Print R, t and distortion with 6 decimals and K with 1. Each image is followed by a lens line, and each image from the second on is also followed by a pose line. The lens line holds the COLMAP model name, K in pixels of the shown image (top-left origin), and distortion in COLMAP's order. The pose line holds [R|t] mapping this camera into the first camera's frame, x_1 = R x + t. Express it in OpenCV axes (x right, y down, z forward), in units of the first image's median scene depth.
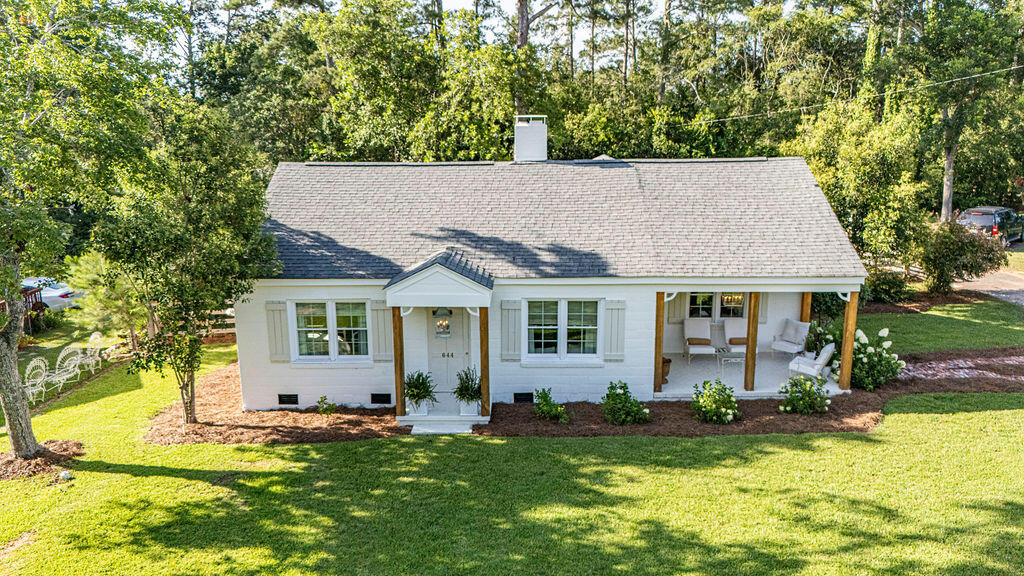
lens RADIAL K [[744.7, 0, 476.6], [0, 744.7, 292.5], [0, 0, 1]] dist [0.052070, -0.045279]
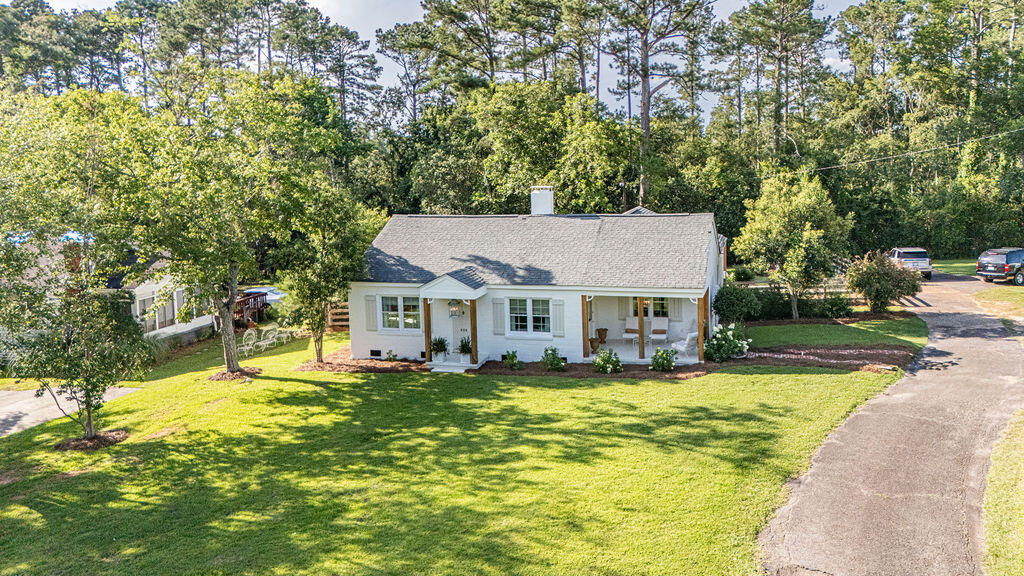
lens RADIAL K [[766.7, 0, 552.5], [0, 766.7, 252.1], [0, 0, 1]] dist [0.083458, -0.050212]
pose [[0.976135, 0.014126, -0.216706, 0.540776], [-0.035811, 0.994691, -0.096471, 0.070654], [0.214193, 0.101929, 0.971459, -0.673601]]
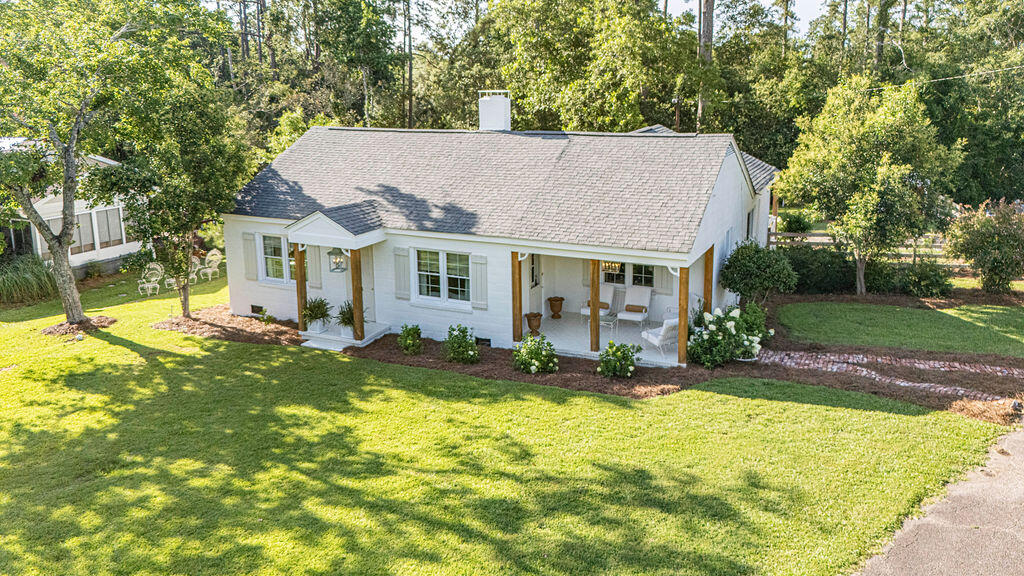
lens RADIAL K [[741.3, 0, 515.3], [0, 741.3, 240.8], [0, 0, 1]] dist [0.051778, -0.038302]
pose [[0.919575, 0.082383, -0.384181, 0.666137], [-0.087240, 0.996176, 0.004800, -0.021909], [0.383107, 0.029102, 0.923245, -0.024699]]
